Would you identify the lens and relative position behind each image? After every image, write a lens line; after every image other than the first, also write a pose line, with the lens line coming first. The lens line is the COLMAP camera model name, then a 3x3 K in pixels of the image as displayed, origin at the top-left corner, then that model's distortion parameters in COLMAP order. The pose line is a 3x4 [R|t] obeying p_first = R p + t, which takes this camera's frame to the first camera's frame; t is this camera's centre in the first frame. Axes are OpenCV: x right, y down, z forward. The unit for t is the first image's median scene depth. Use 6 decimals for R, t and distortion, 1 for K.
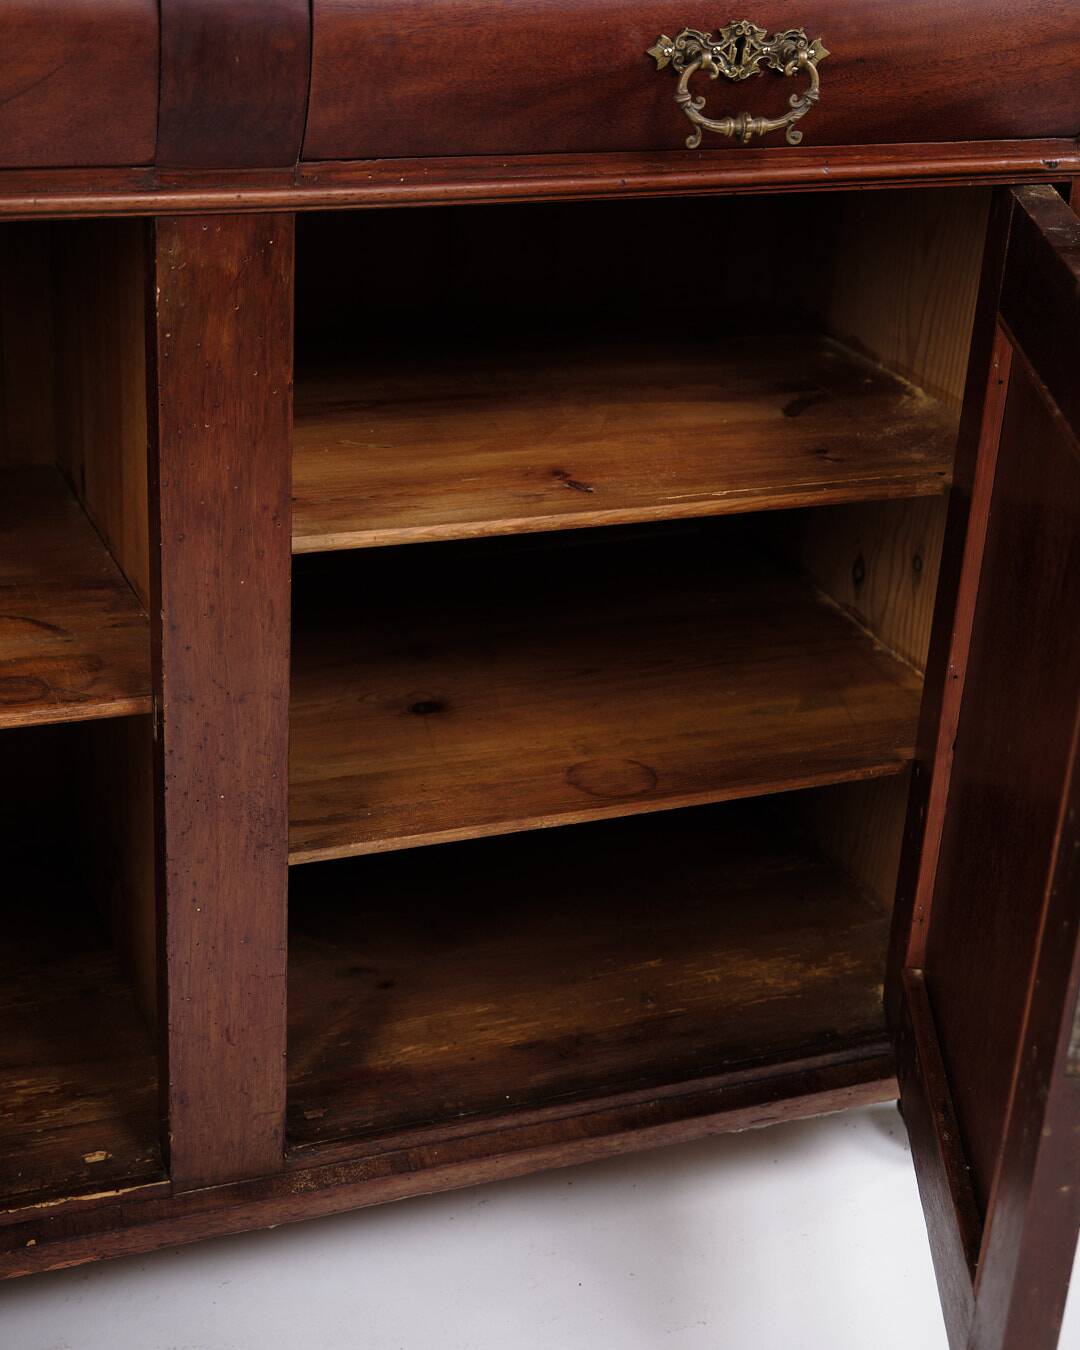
lens RADIAL K [[2284.5, 0, 524.3], [0, 2284.5, 671.0], [0, 0, 1]] dist [0.013899, 0.000000]
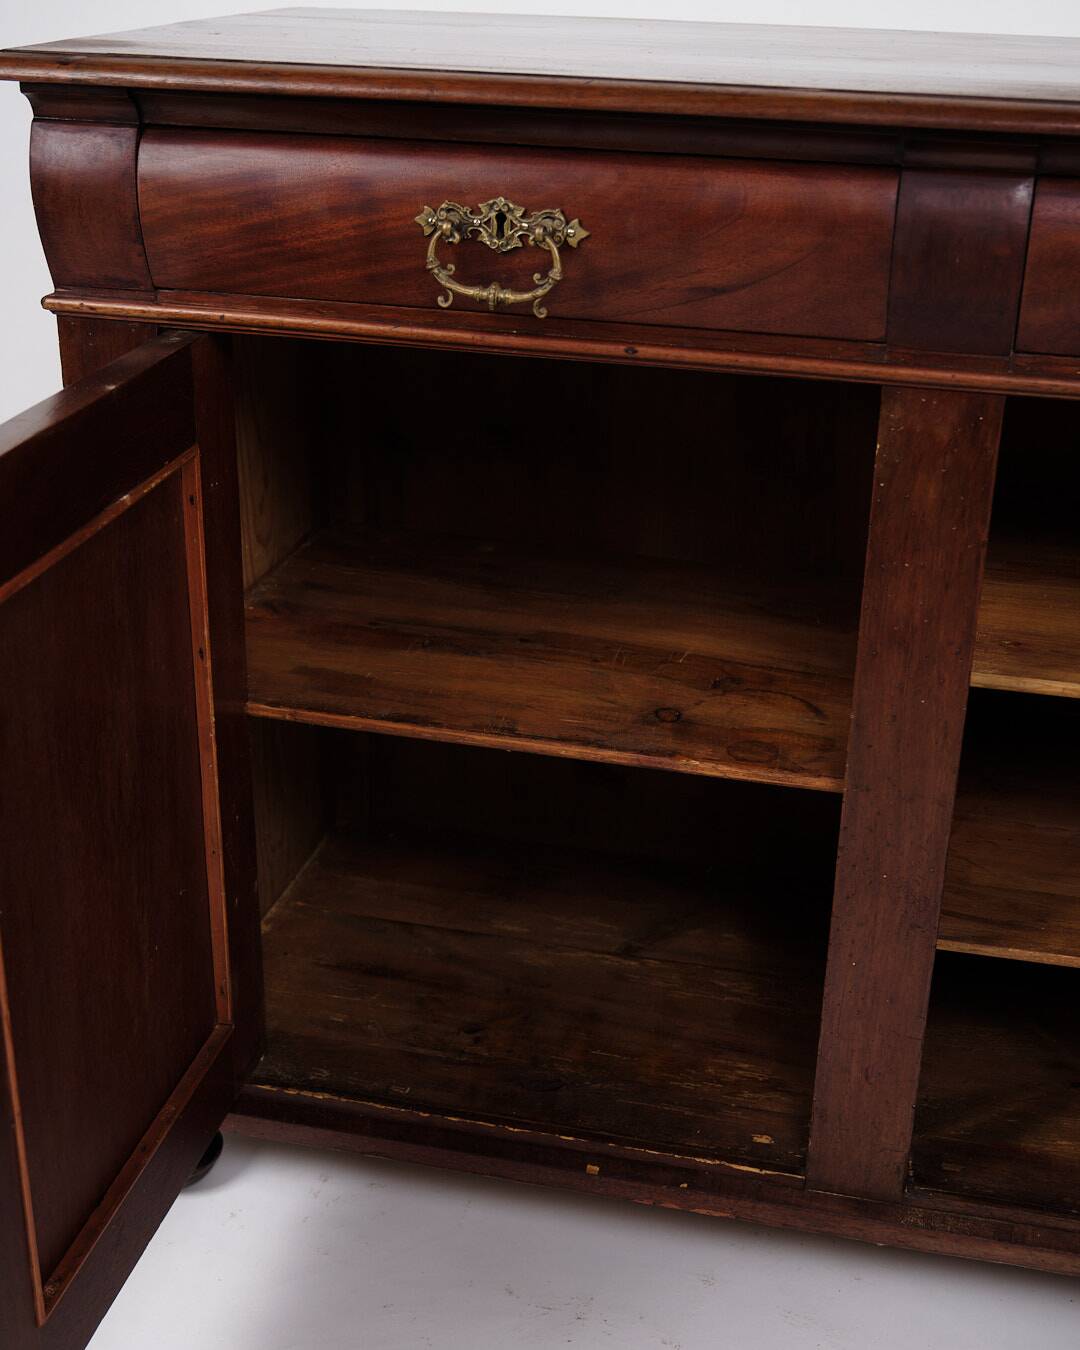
lens RADIAL K [[1837.4, 0, 536.8], [0, 1837.4, 726.7], [0, 0, 1]] dist [-0.028839, 0.000000]
pose [[0.816122, 0.206703, -0.539647, 0.221581], [-0.215270, 0.975372, 0.048043, -0.028026], [0.536288, 0.076961, 0.840519, 0.097514]]
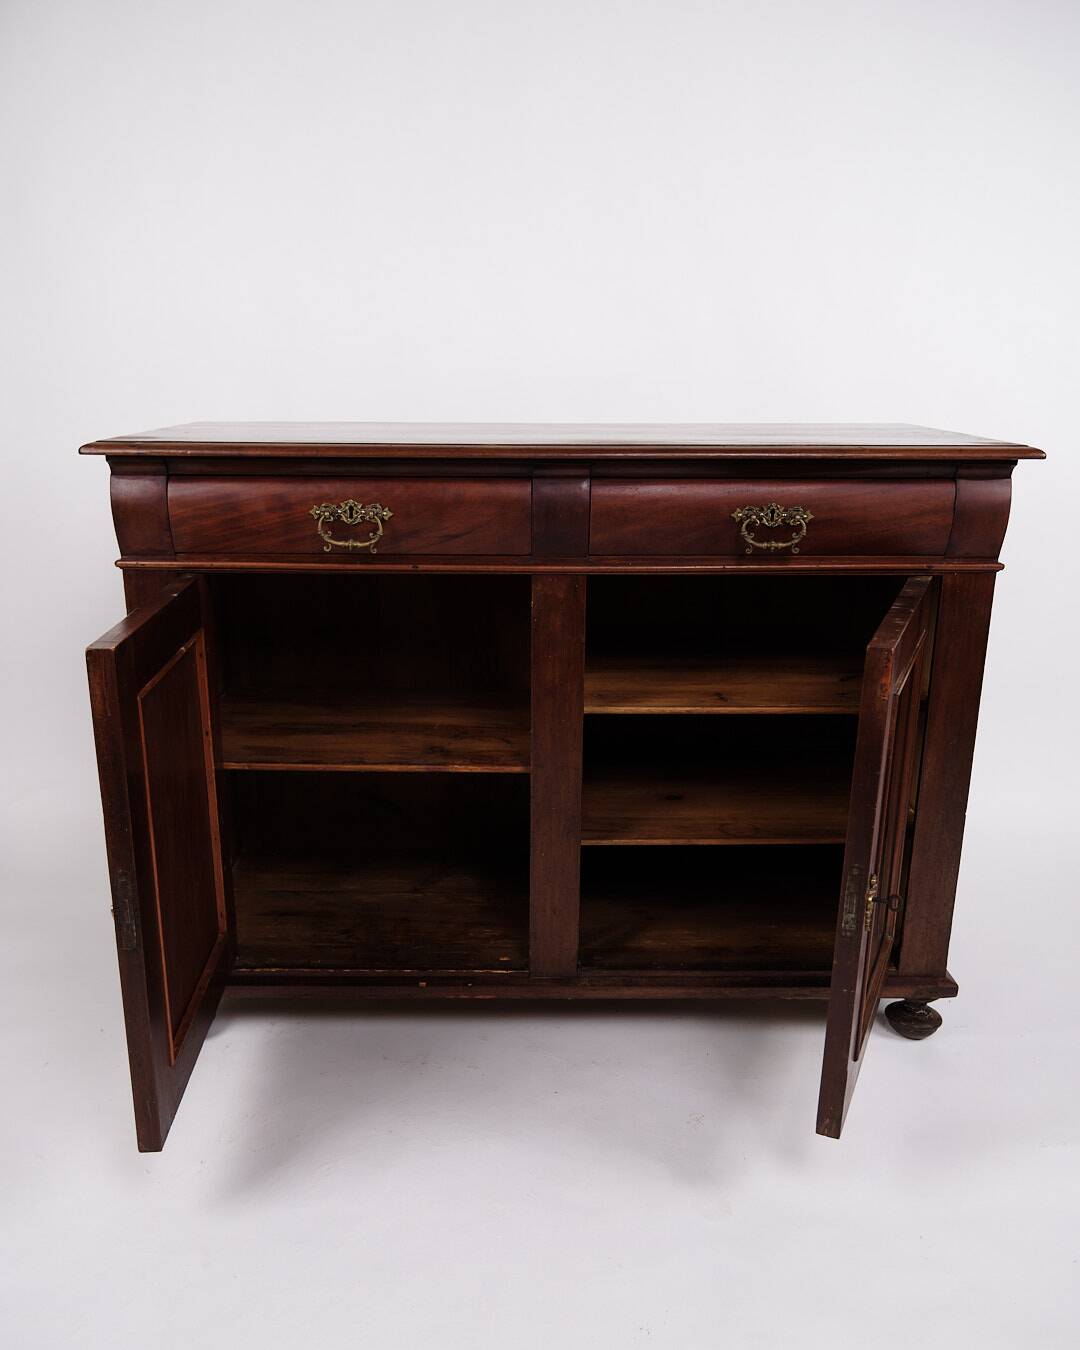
lens RADIAL K [[1142.2, 0, 512.0], [0, 1142.2, 706.3], [0, 0, 1]] dist [-0.005191, -0.010449]
pose [[0.929360, 0.058607, -0.364493, 0.275879], [-0.108561, 0.987050, -0.118095, 0.098411], [0.352851, 0.149322, 0.923688, -0.182686]]
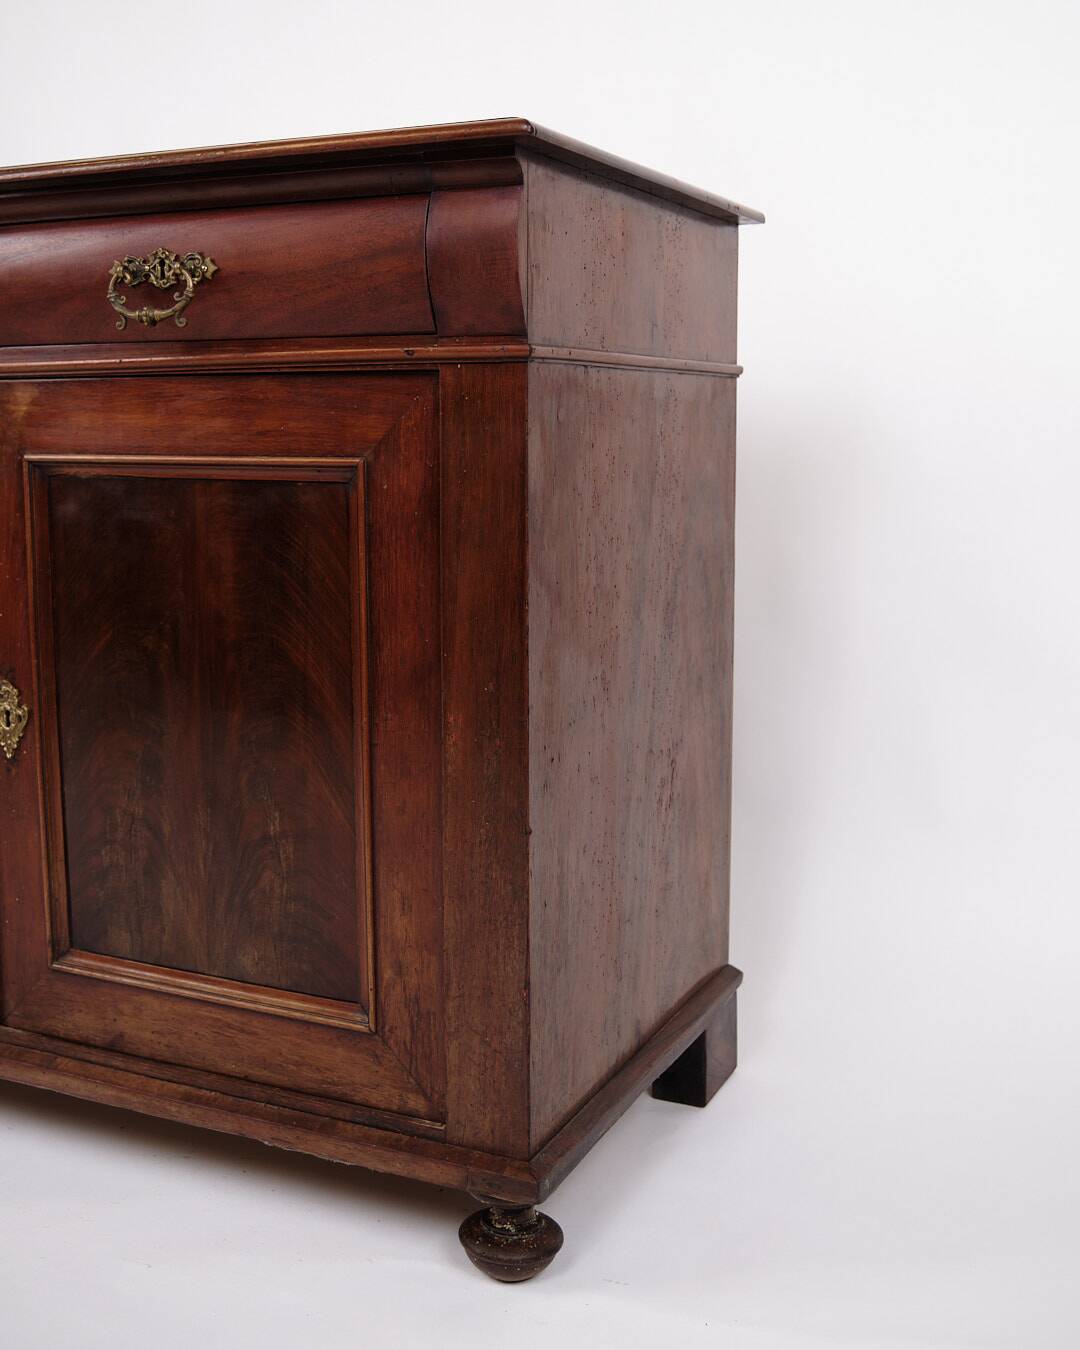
lens RADIAL K [[1644.9, 0, 528.1], [0, 1644.9, 629.4], [0, 0, 1]] dist [-0.070868, 0.000000]
pose [[0.669408, 0.043583, -0.741615, 0.992098], [-0.271628, 0.943515, -0.189732, 0.081726], [0.691456, 0.328451, 0.643435, 0.527725]]
